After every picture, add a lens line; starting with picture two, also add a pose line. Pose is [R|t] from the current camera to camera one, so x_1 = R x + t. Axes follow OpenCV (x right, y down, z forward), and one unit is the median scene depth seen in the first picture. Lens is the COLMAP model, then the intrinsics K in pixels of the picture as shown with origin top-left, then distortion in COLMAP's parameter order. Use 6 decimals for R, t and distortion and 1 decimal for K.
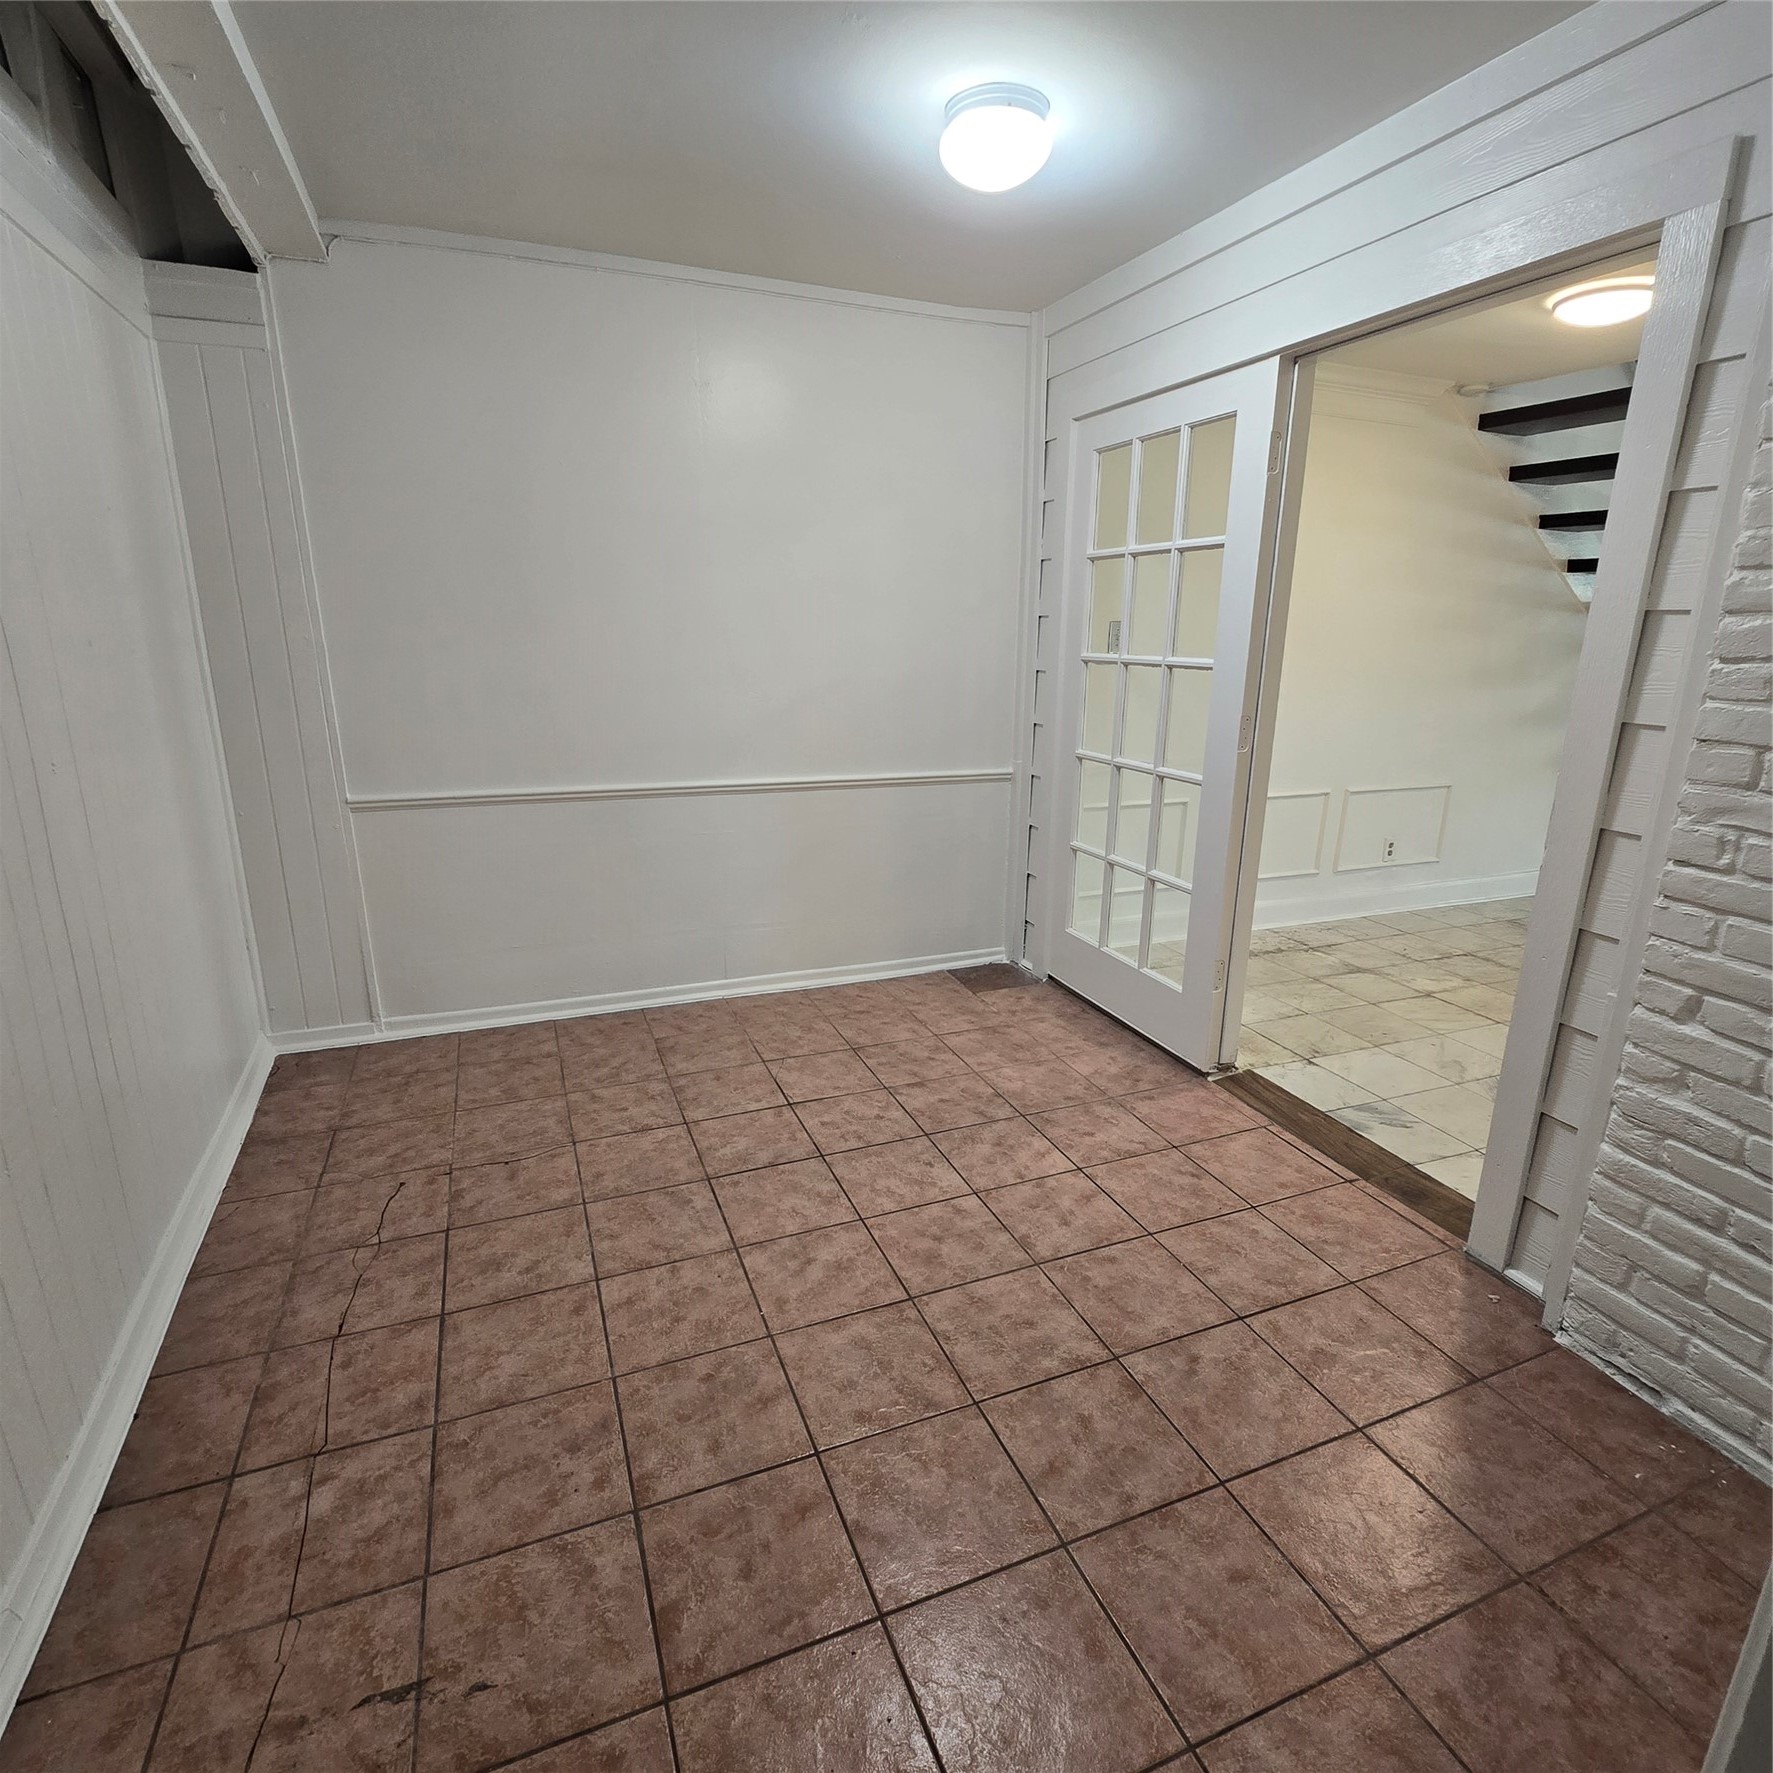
lens RADIAL K [[966.5, 0, 889.3], [0, 966.5, 897.2], [0, 0, 1]] dist [-0.003564, 0.000695]
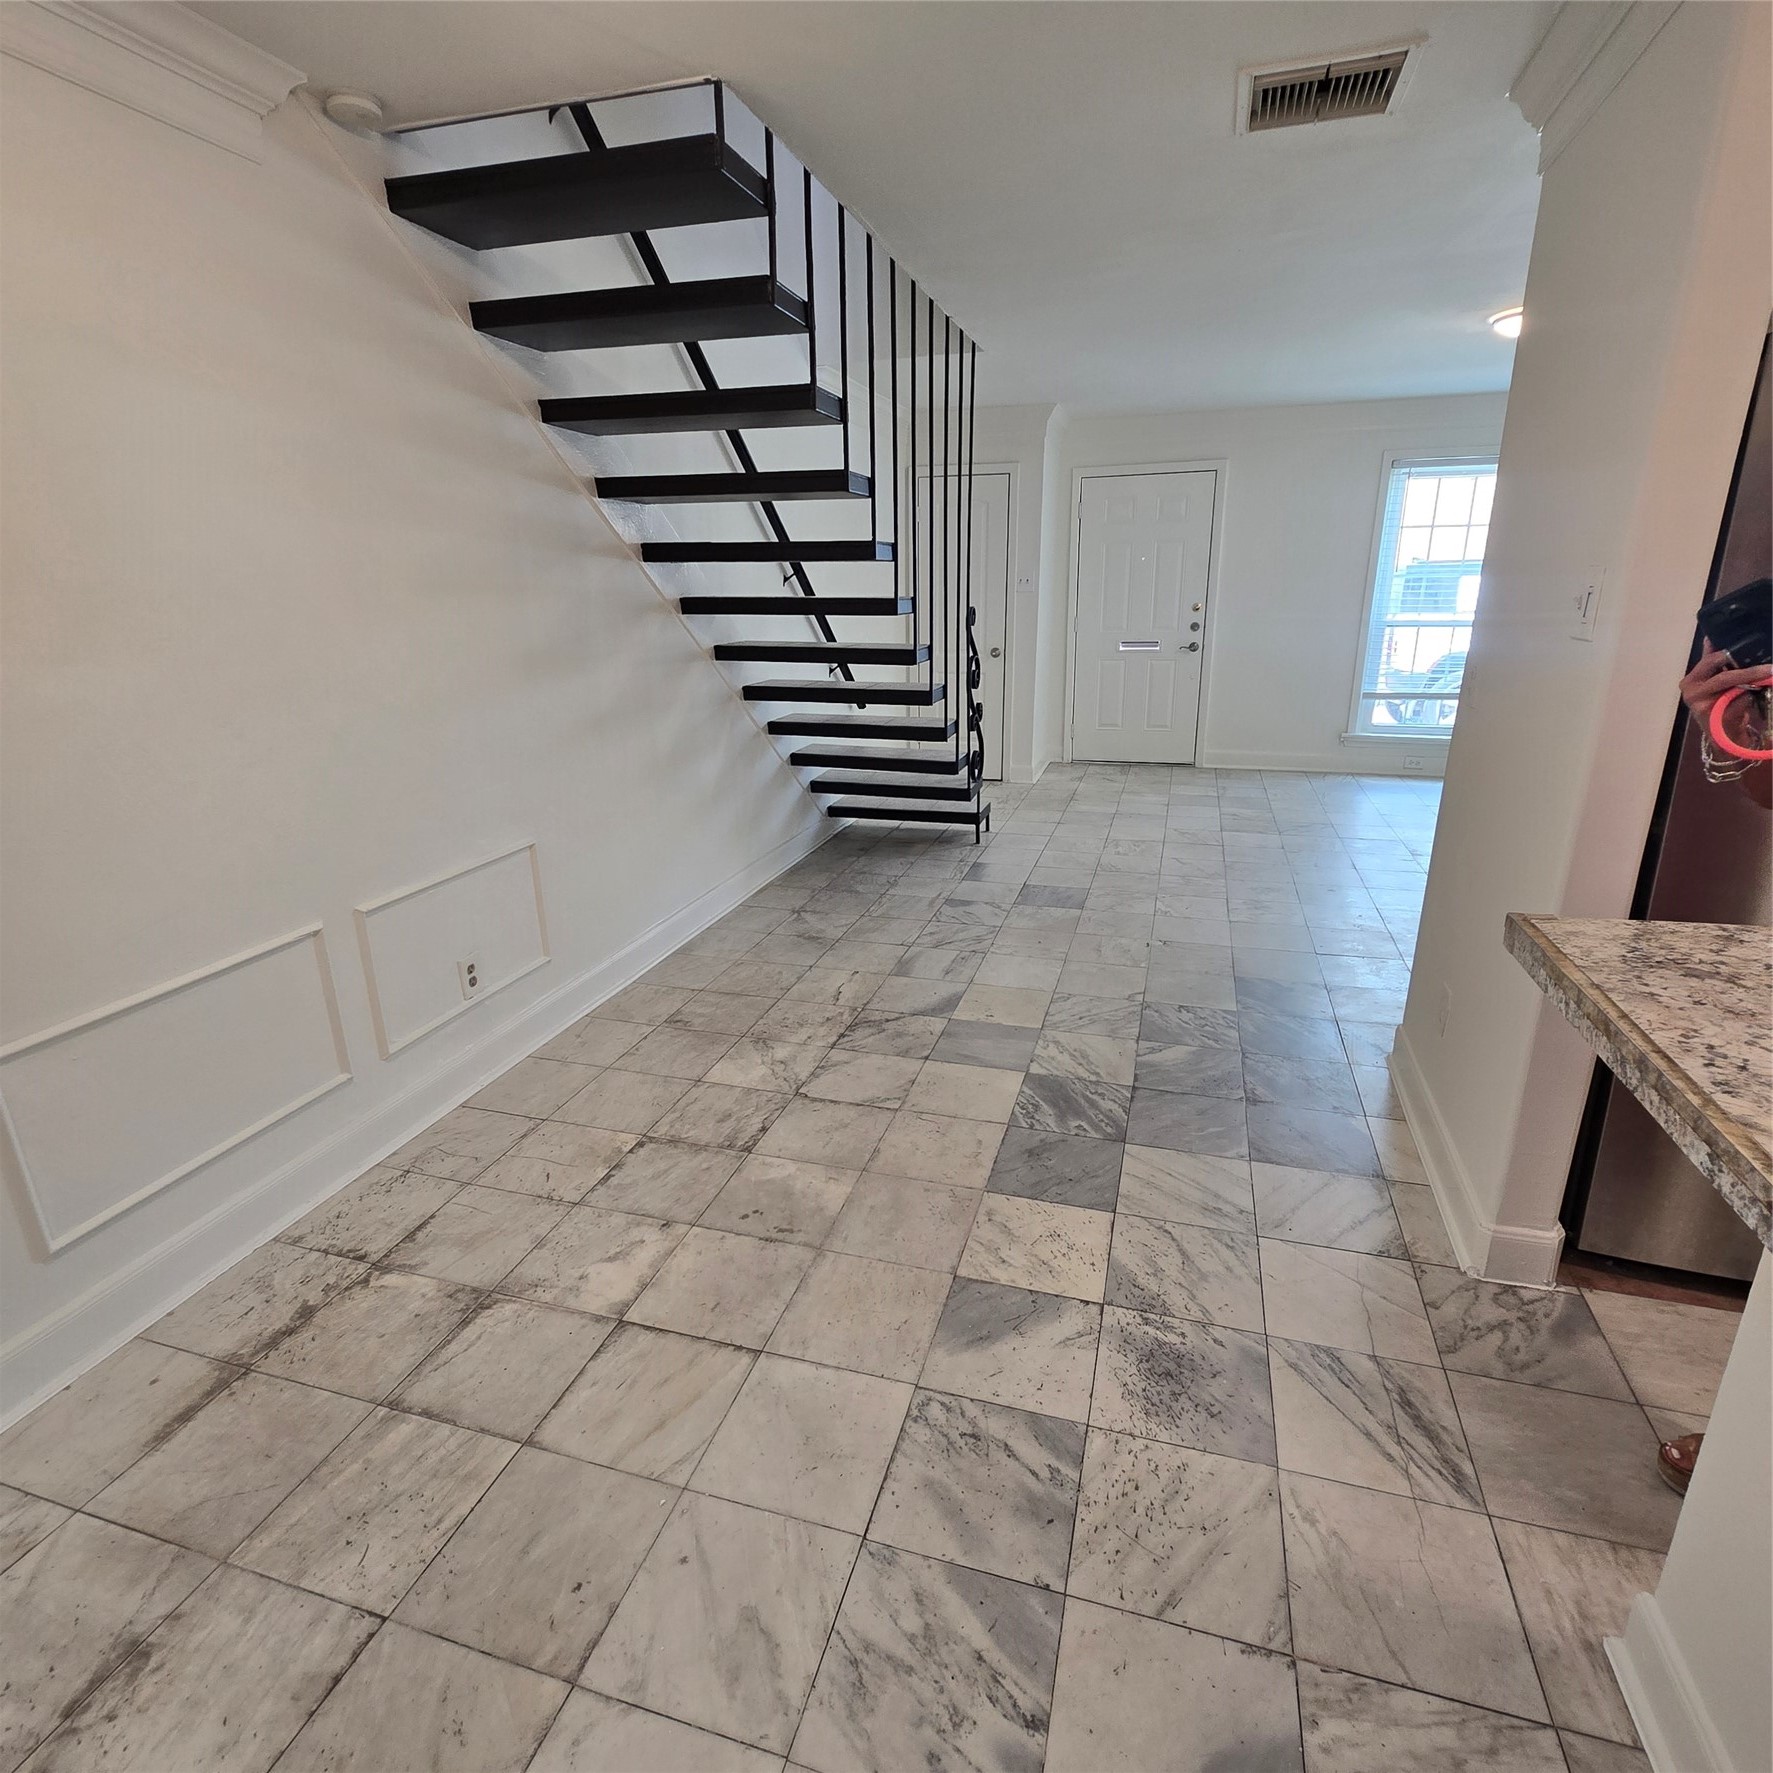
lens RADIAL K [[966.5, 0, 889.0], [0, 966.5, 898.1], [0, 0, 1]] dist [-0.003564, 0.000695]
pose [[0.624504, -0.265481, 0.734516, 0.290334], [0.234025, 0.960851, 0.148313, -0.134593], [-0.745135, 0.079273, 0.662185, 0.472412]]
